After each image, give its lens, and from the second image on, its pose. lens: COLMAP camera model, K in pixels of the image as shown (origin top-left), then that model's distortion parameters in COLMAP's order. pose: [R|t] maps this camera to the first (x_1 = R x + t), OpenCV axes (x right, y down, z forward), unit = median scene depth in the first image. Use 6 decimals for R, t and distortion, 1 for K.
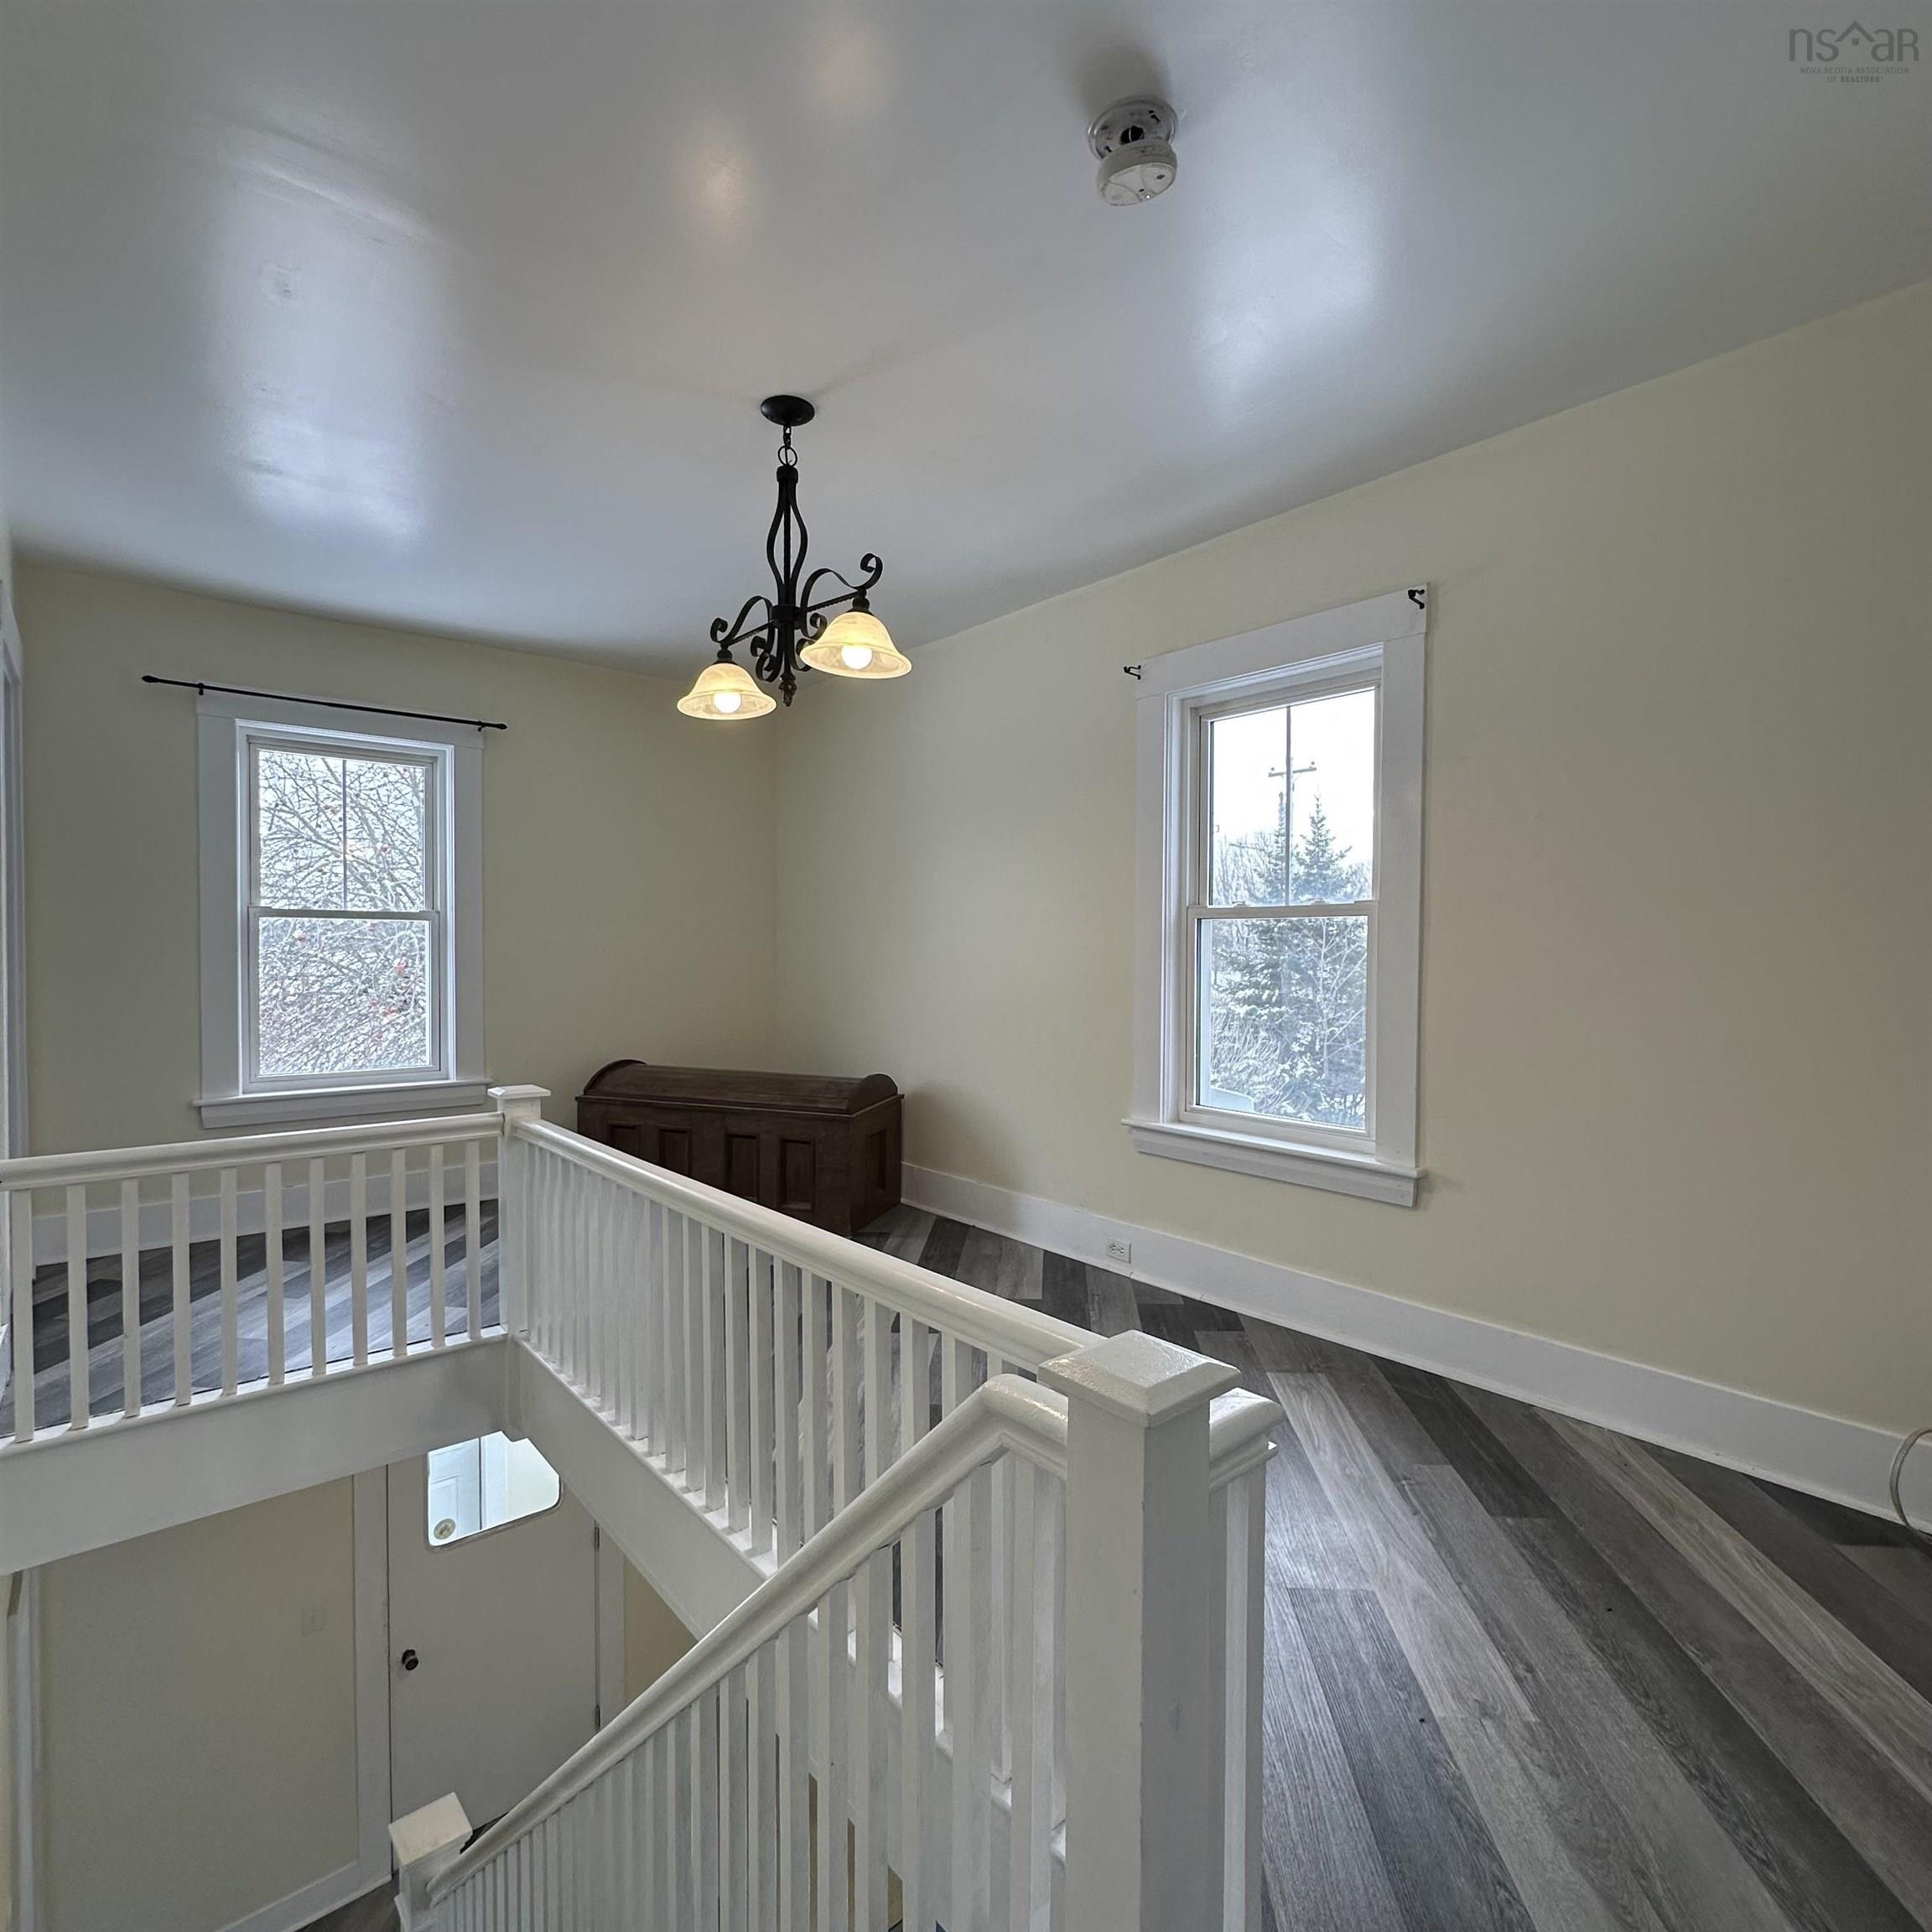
lens RADIAL K [[1022.4, 0, 968.4], [0, 1022.4, 963.3], [0, 0, 1]] dist [-0.003643, 0.000089]
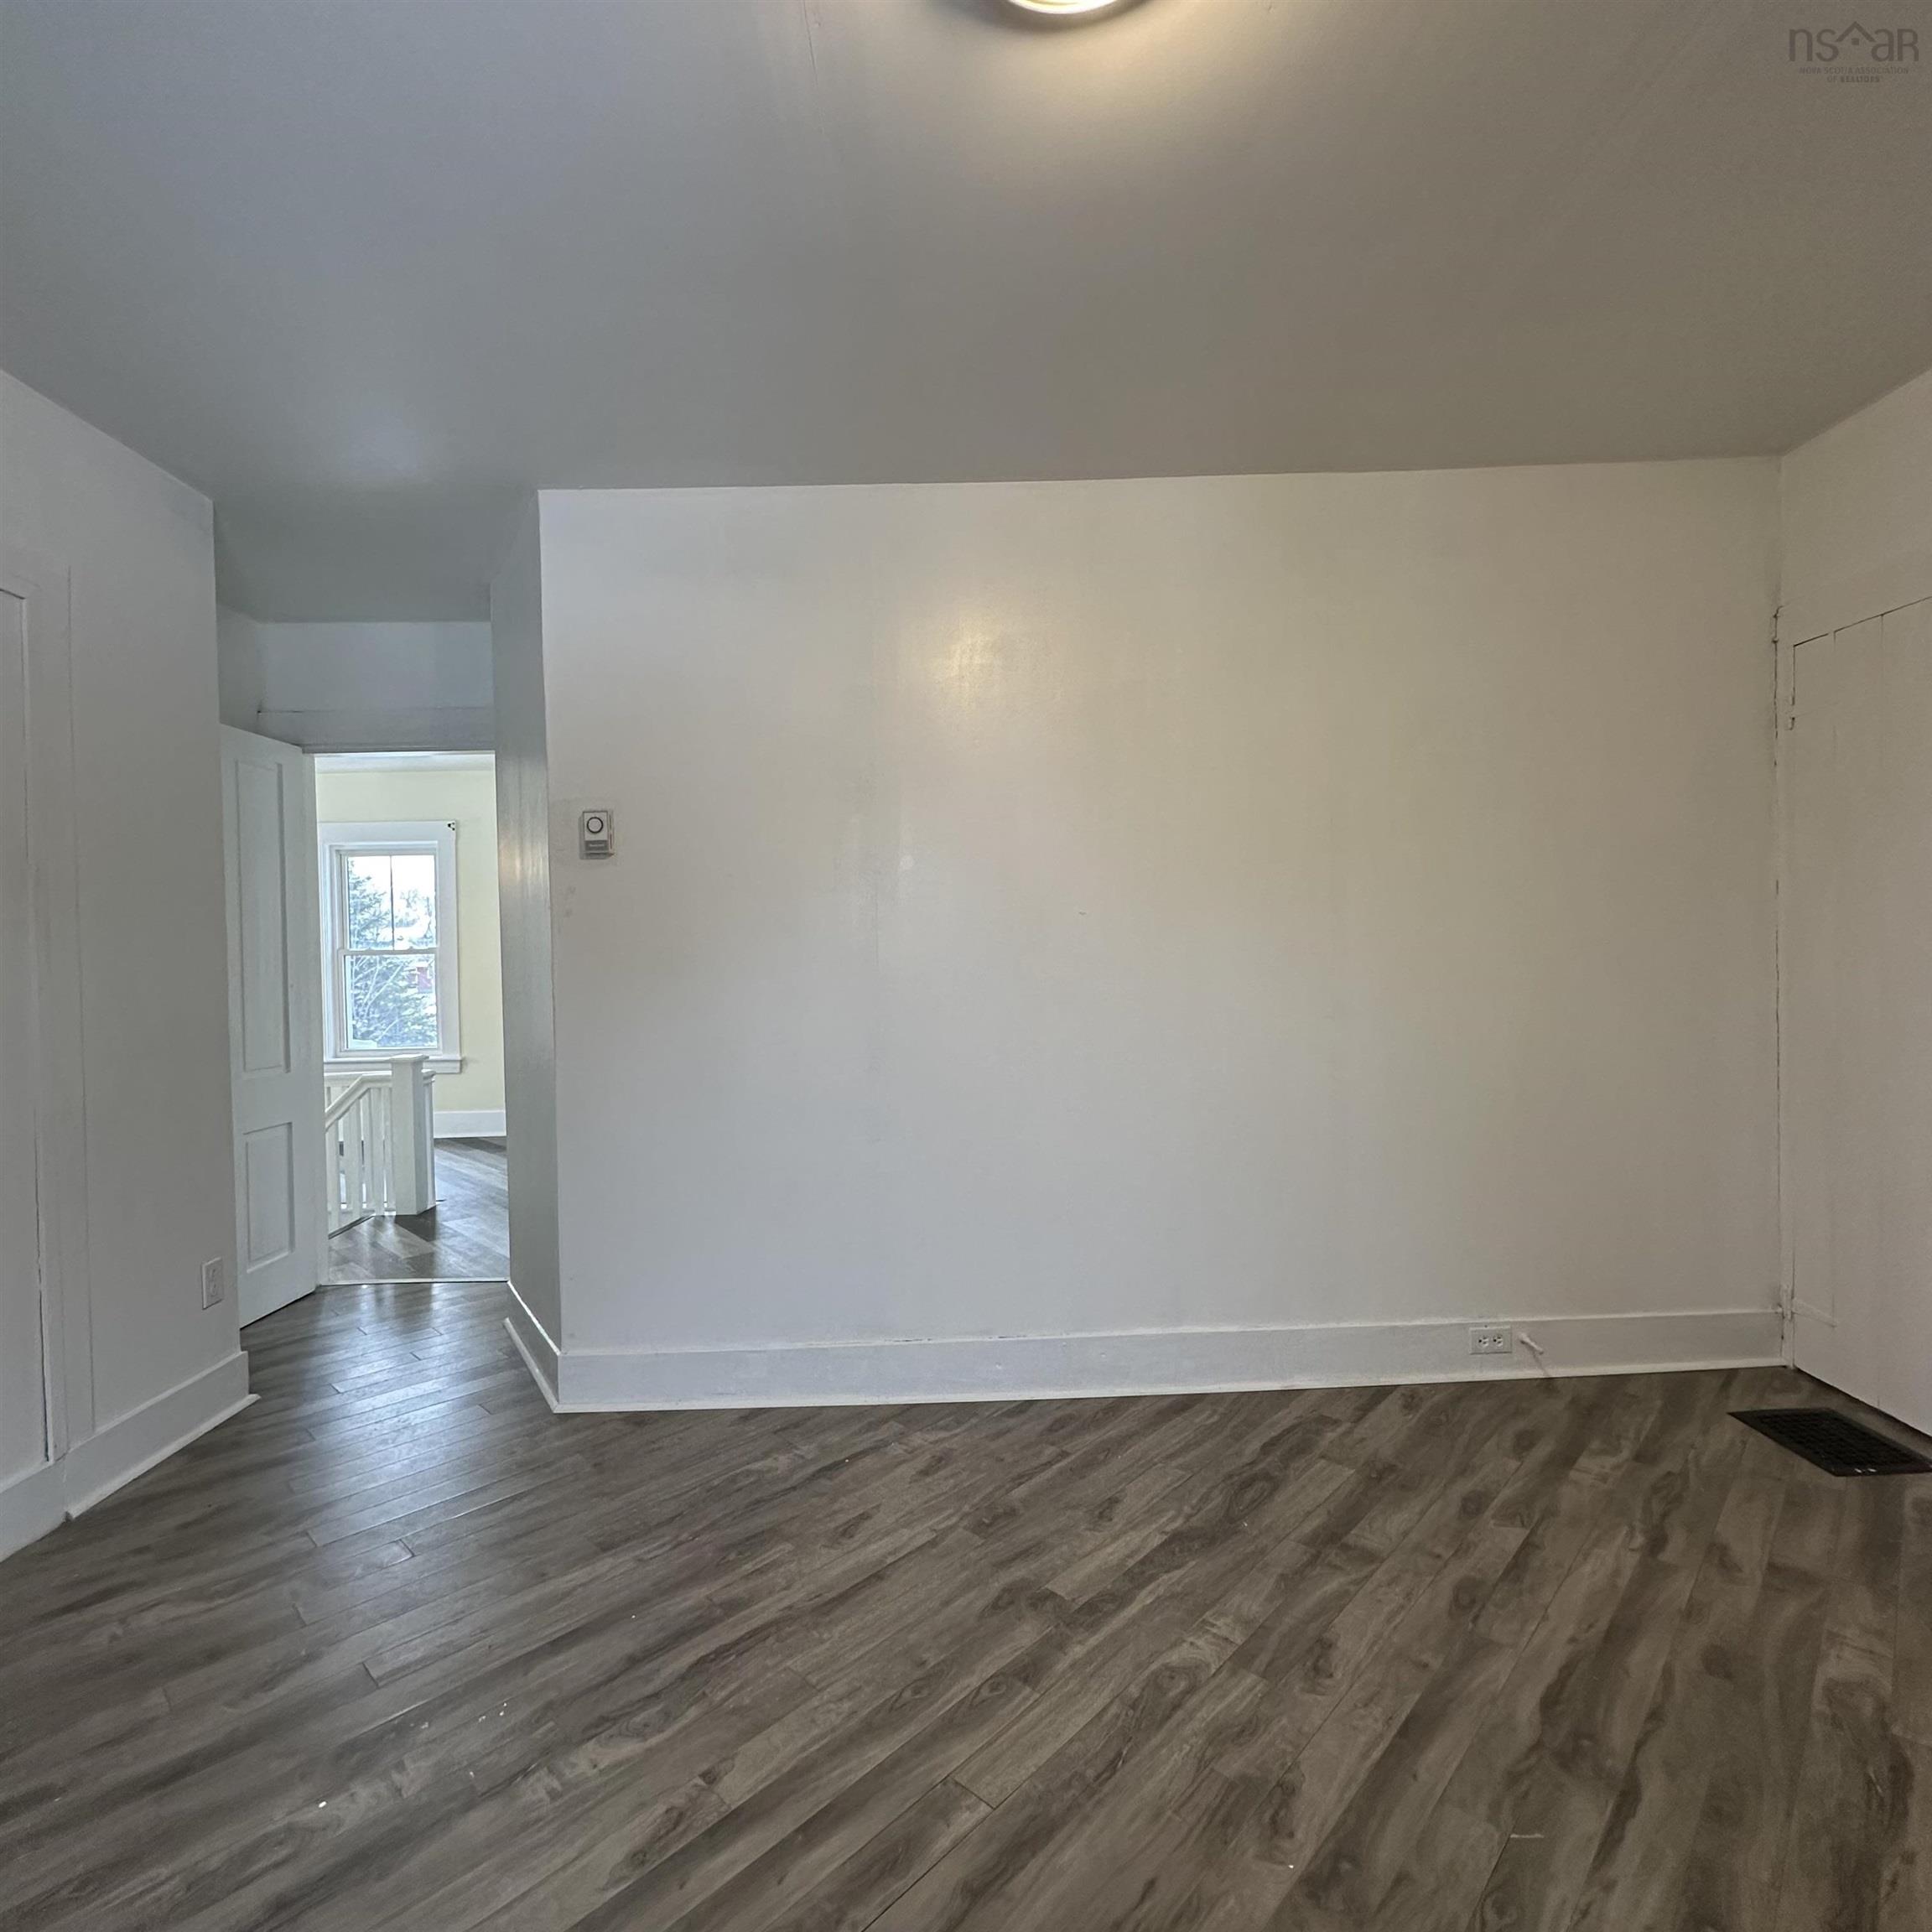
lens RADIAL K [[1023.1, 0, 973.8], [0, 1023.1, 968.6], [0, 0, 1]] dist [-0.003252, 0.000878]
pose [[0.627386, -0.028749, 0.778178, -0.558037], [0.034494, 0.999363, 0.009111, 0.006728], [-0.777944, 0.021126, 0.627978, -1.215125]]
